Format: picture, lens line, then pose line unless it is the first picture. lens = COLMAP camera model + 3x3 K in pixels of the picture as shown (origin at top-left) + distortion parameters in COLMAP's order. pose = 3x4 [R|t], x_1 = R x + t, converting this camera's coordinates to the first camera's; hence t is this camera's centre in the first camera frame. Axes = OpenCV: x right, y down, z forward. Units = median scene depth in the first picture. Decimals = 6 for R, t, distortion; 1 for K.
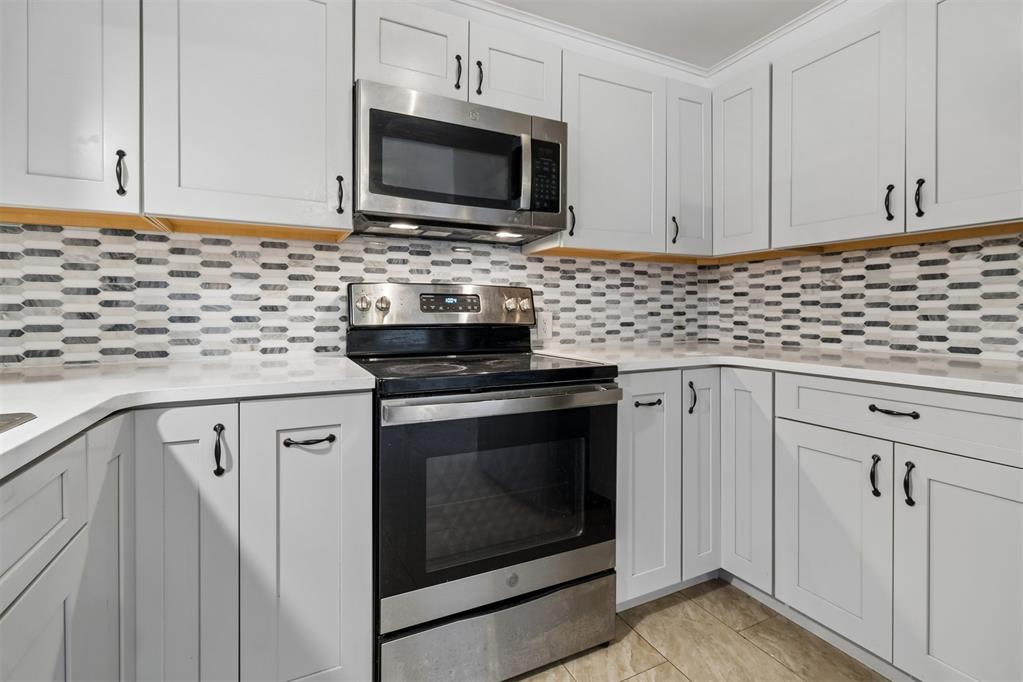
lens RADIAL K [[468.0, 0, 509.2], [0, 468.0, 316.3], [0, 0, 1]] dist [-0.005337, 0.002043]
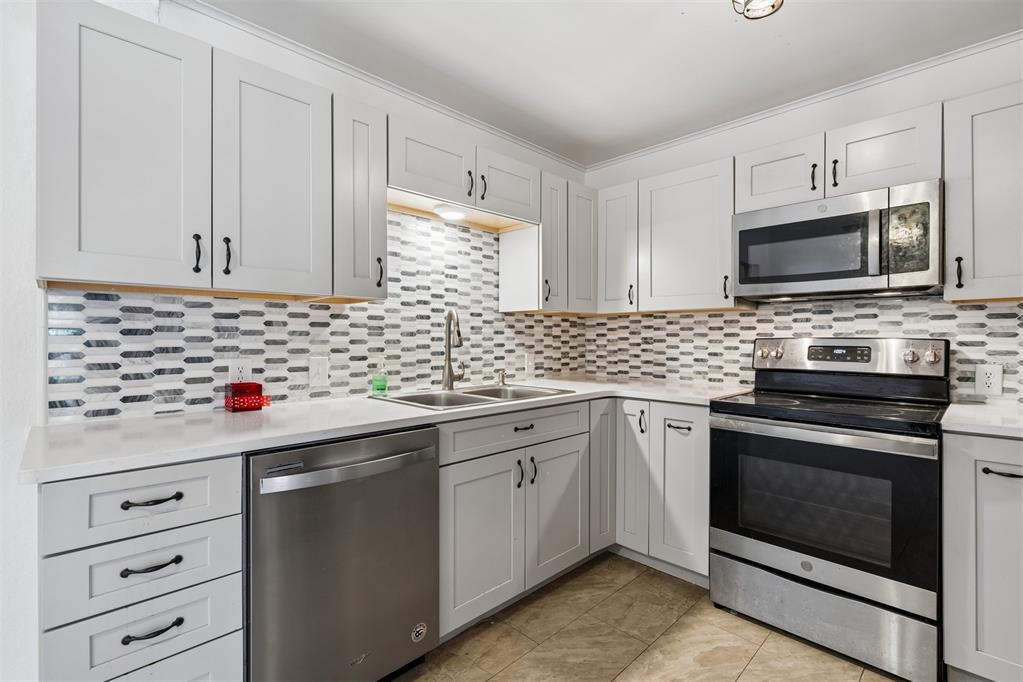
lens RADIAL K [[468.0, 0, 509.8], [0, 468.0, 338.6], [0, 0, 1]] dist [-0.005337, 0.002043]
pose [[0.311828, 0.002310, -0.950136, 0.878170], [-0.009976, 0.999950, -0.000843, -0.067720], [0.950086, 0.009742, 0.311835, -0.203333]]
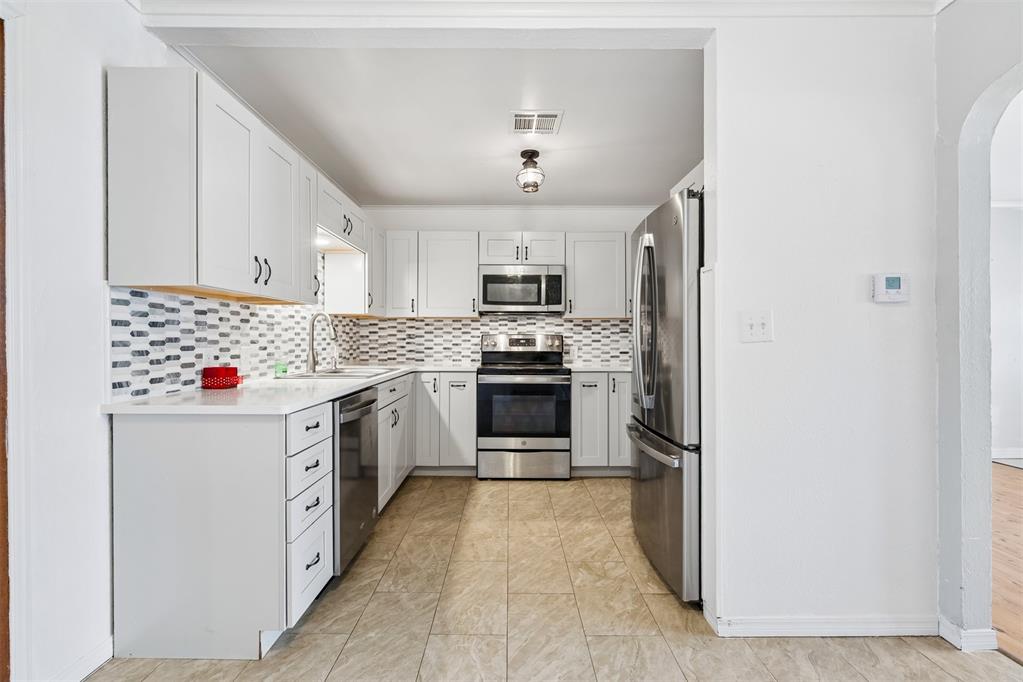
lens RADIAL K [[468.0, 0, 510.7], [0, 468.0, 343.1], [0, 0, 1]] dist [-0.005337, 0.002043]
pose [[0.897674, 0.005634, -0.440624, 1.016176], [-0.005596, 0.999983, 0.001386, -0.032849], [0.440625, 0.001222, 0.897690, -1.352302]]
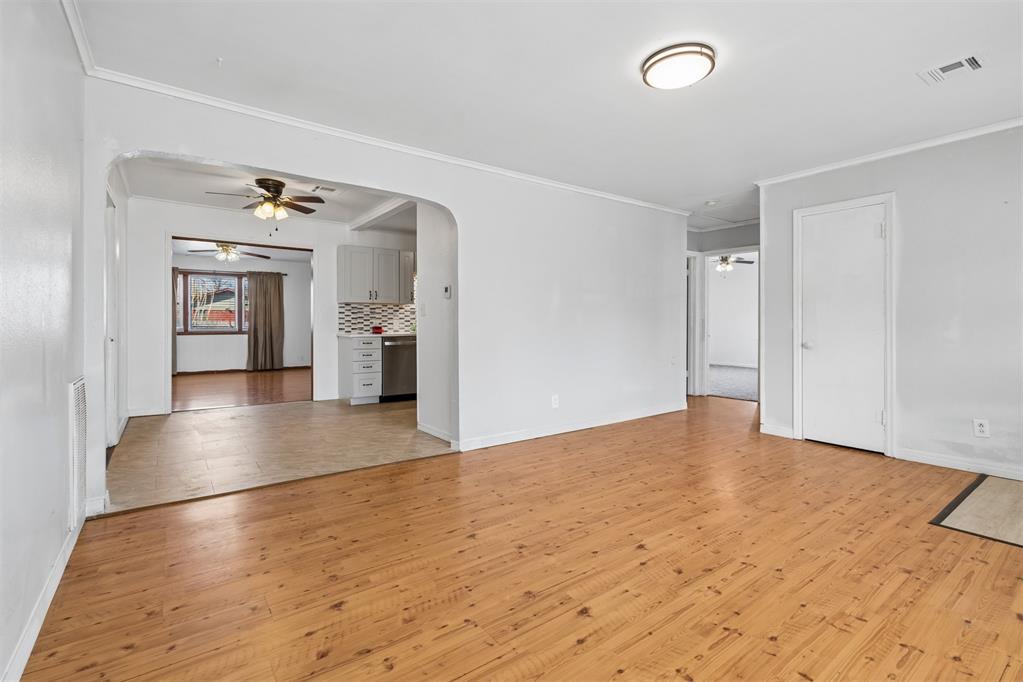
lens RADIAL K [[468.0, 0, 498.4], [0, 468.0, 325.8], [0, 0, 1]] dist [-0.005337, 0.002043]
pose [[0.145793, 0.006488, -0.989294, 4.075420], [-0.010431, 0.999933, 0.005020, 0.007368], [0.989260, 0.009587, 0.145851, 0.018364]]
